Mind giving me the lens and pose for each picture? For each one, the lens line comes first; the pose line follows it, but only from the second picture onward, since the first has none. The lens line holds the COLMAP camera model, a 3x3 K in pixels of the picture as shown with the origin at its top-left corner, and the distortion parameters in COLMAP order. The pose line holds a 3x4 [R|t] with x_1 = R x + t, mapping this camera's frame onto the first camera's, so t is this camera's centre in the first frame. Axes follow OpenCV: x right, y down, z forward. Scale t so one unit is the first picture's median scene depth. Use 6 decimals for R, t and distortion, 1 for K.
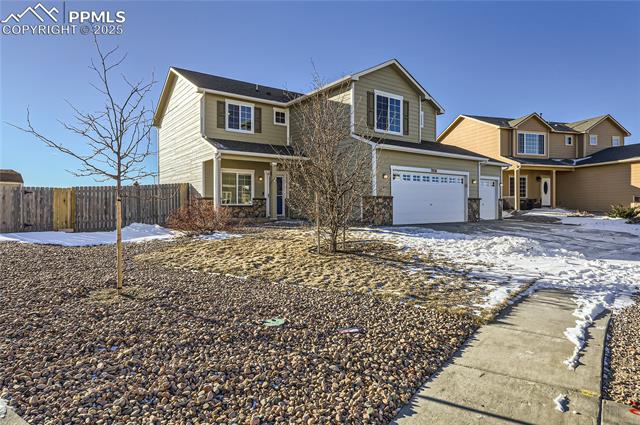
lens RADIAL K [[388.0, 0, 319.6], [0, 388.0, 208.4], [0, 0, 1]] dist [-0.003790, -0.000358]
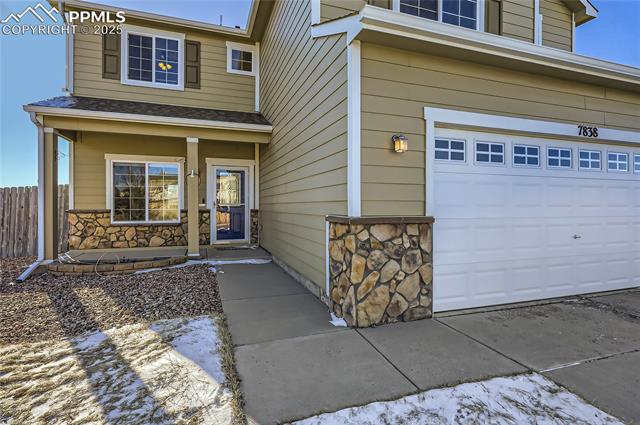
lens RADIAL K [[338.3, 0, 322.1], [0, 338.3, 208.0], [0, 0, 1]] dist [0.000464, 0.000713]
pose [[0.959735, 0.005117, -0.280860, 0.161501], [-0.004796, 0.999987, 0.001830, -0.033364], [0.280866, -0.000409, 0.959747, 0.661569]]
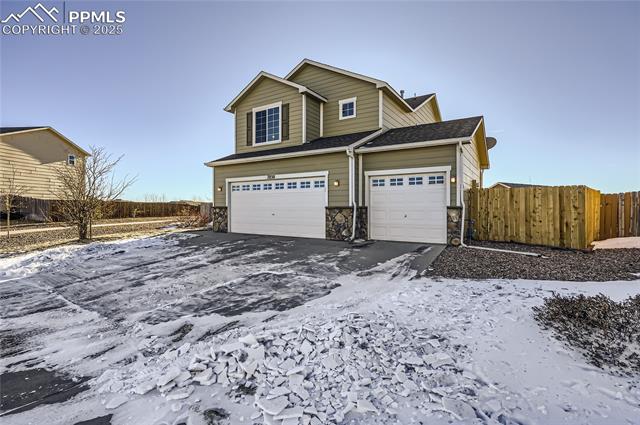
lens RADIAL K [[291.5, 0, 321.2], [0, 291.5, 212.7], [0, 0, 1]] dist [0.001057, -0.000108]
pose [[0.364257, 0.016493, -0.931153, 0.946066], [-0.008100, 0.999861, 0.014541, -0.024949], [0.931263, 0.002246, 0.364340, 0.847221]]
